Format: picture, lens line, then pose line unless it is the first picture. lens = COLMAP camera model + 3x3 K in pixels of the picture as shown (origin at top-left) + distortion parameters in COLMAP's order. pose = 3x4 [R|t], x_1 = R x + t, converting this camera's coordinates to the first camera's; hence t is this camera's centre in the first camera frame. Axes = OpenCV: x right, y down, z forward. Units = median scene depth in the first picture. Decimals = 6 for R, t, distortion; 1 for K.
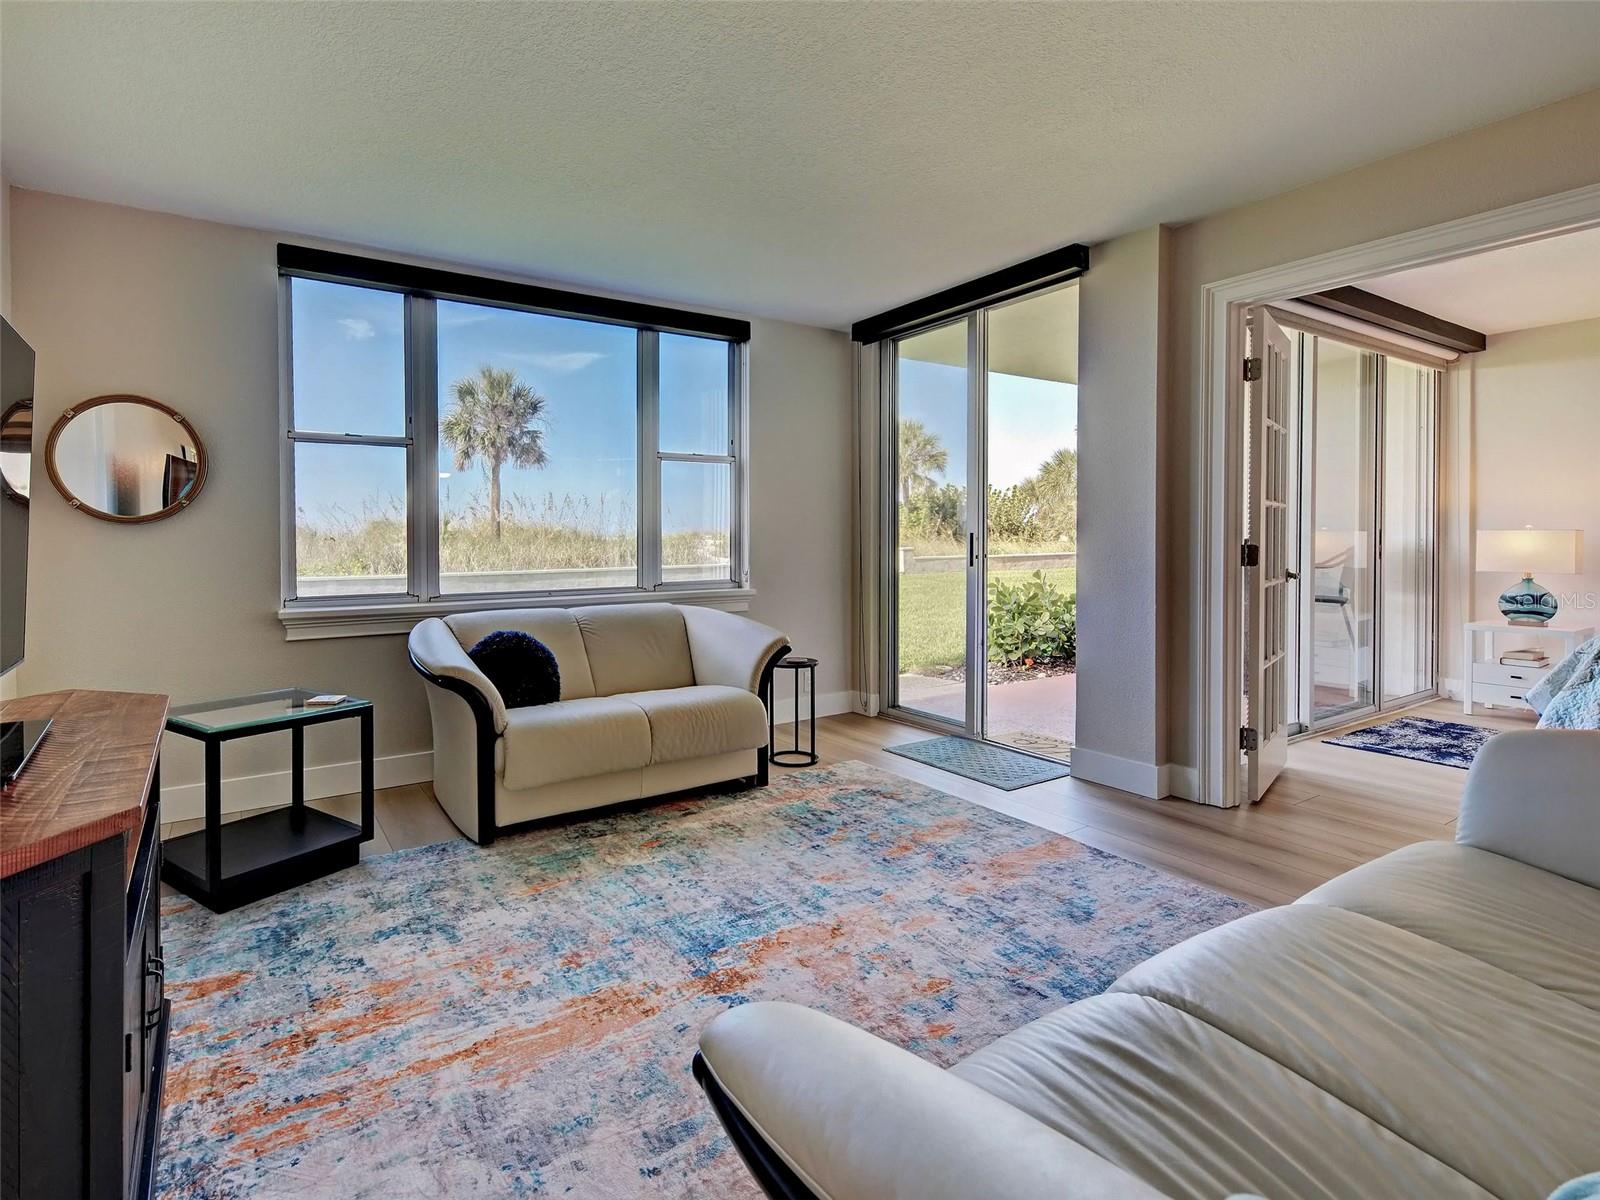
lens RADIAL K [[775.2, 0, 700.2], [0, 775.2, 548.1], [0, 0, 1]] dist [0.002057, -0.001768]
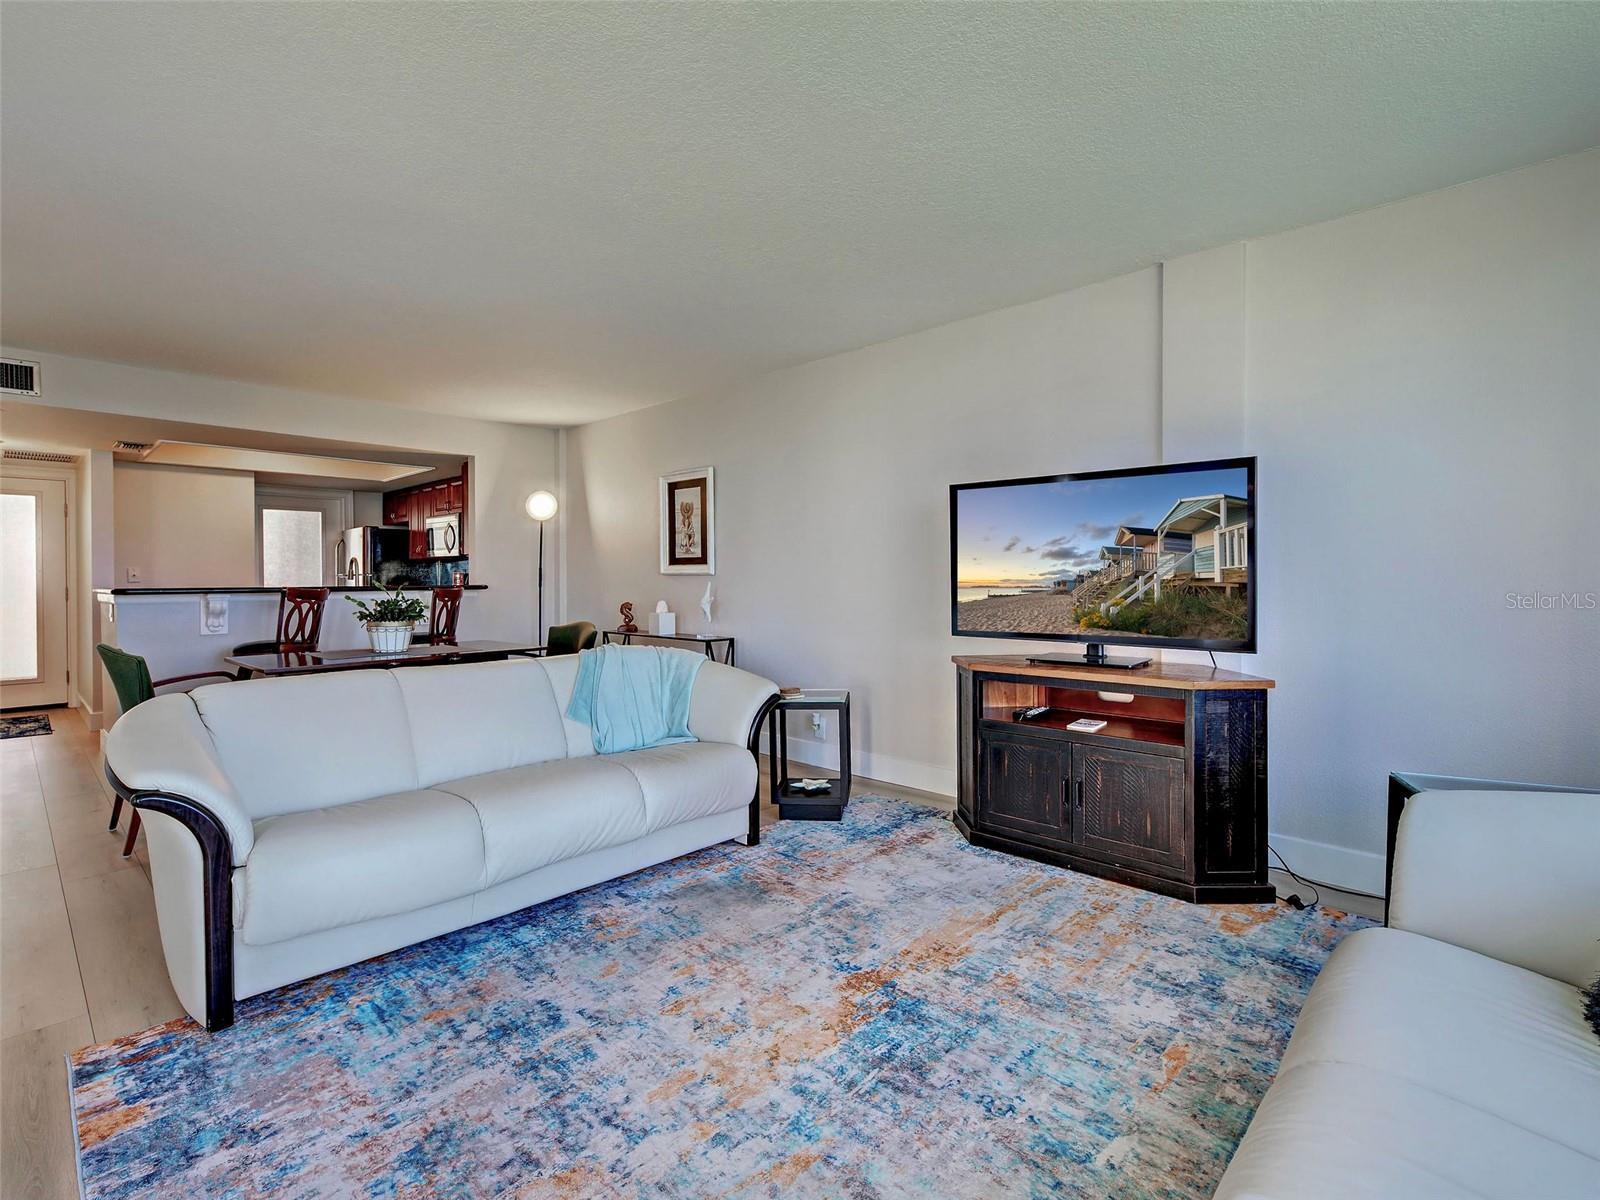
lens RADIAL K [[775.2, 0, 785.6], [0, 775.2, 592.3], [0, 0, 1]] dist [0.002057, -0.001768]
pose [[-0.968496, 0.014689, -0.248594, 0.324534], [0.007125, 0.999485, 0.031301, -0.031823], [0.248926, 0.028544, -0.968102, 1.604608]]
